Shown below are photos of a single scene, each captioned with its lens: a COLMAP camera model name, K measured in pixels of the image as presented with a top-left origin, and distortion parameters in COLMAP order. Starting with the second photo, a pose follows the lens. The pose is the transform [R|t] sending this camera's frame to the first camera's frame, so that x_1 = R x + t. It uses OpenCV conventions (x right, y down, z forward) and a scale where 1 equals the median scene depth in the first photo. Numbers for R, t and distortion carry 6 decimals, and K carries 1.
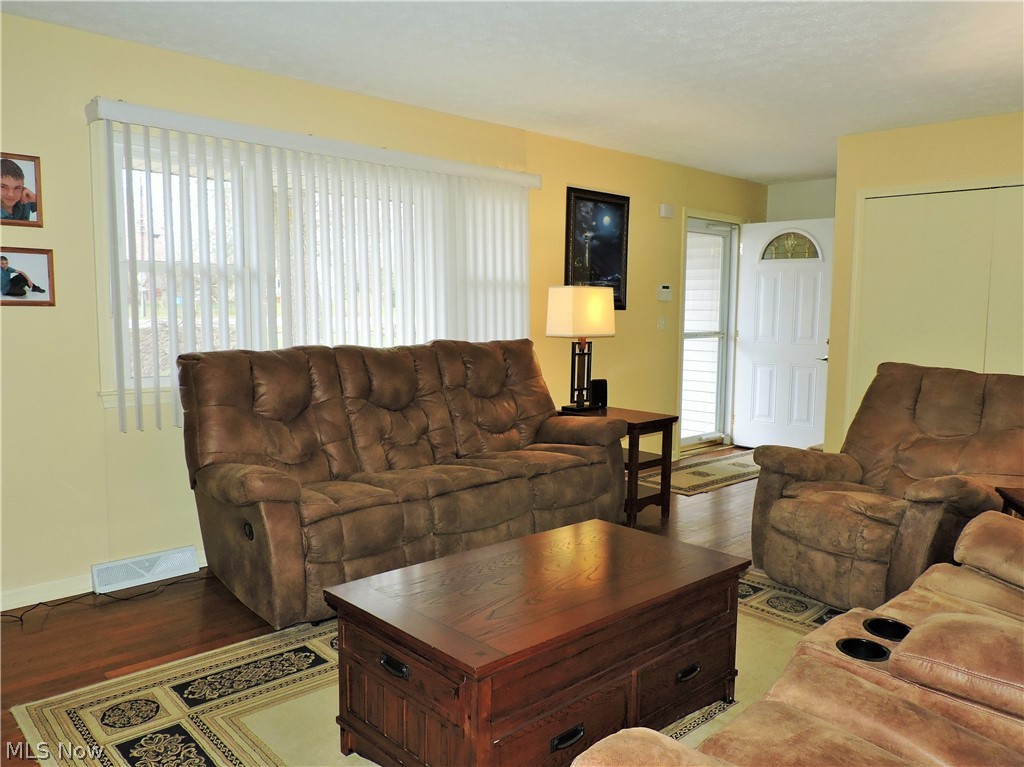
lens RADIAL K [[808.6, 0, 512.0], [0, 808.6, 383.5], [0, 0, 1]] dist [0.091809, 0.002604]
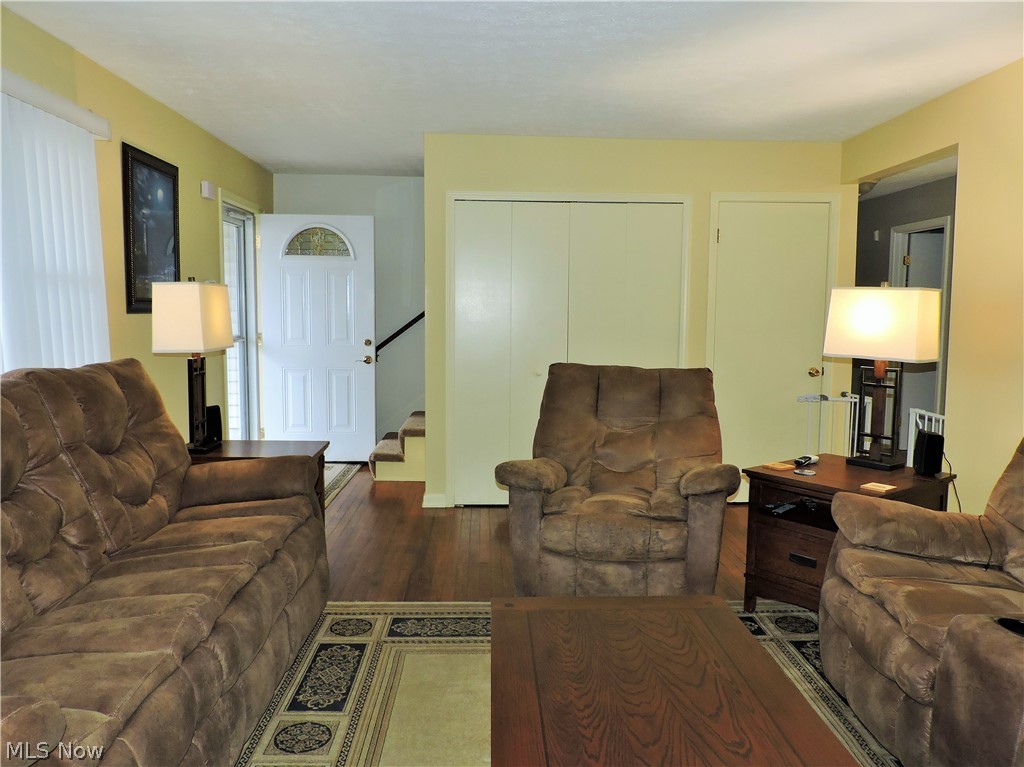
lens RADIAL K [[788.2, 0, 509.9], [0, 788.2, 398.0], [0, 0, 1]] dist [-0.007661, 0.000600]
pose [[0.676217, -0.093501, 0.730745, -0.241529], [0.074800, 0.995501, 0.058159, -0.034575], [-0.732895, 0.015331, 0.680169, 0.300263]]
